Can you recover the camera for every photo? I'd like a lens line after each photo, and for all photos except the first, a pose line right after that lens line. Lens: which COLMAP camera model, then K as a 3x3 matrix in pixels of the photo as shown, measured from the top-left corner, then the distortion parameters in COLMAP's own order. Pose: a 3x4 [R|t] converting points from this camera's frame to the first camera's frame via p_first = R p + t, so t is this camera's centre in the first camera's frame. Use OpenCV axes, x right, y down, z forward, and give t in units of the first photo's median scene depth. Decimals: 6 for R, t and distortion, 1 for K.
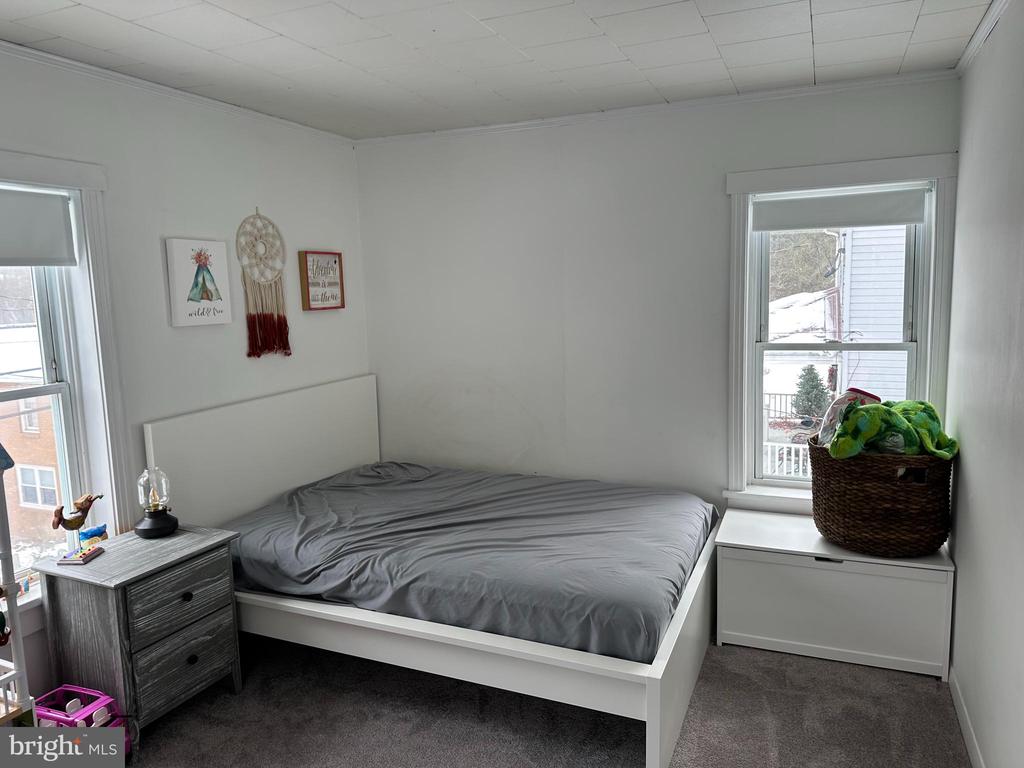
lens RADIAL K [[724.1, 0, 512.9], [0, 724.1, 383.1], [0, 0, 1]] dist [0.032683, -0.031393]
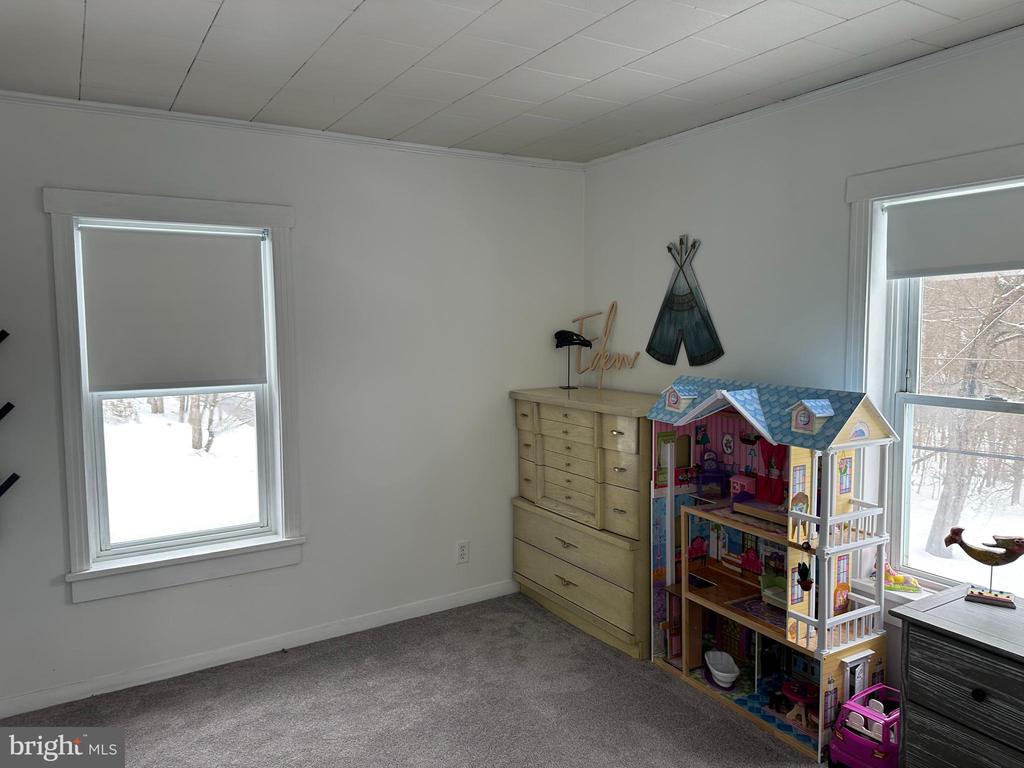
lens RADIAL K [[724.1, 0, 511.7], [0, 724.1, 381.6], [0, 0, 1]] dist [0.032683, -0.031393]
pose [[-0.580291, 0.100789, -0.808148, 0.440040], [-0.078839, 0.980700, 0.178919, -0.133227], [0.810584, 0.167539, -0.561146, 1.008863]]
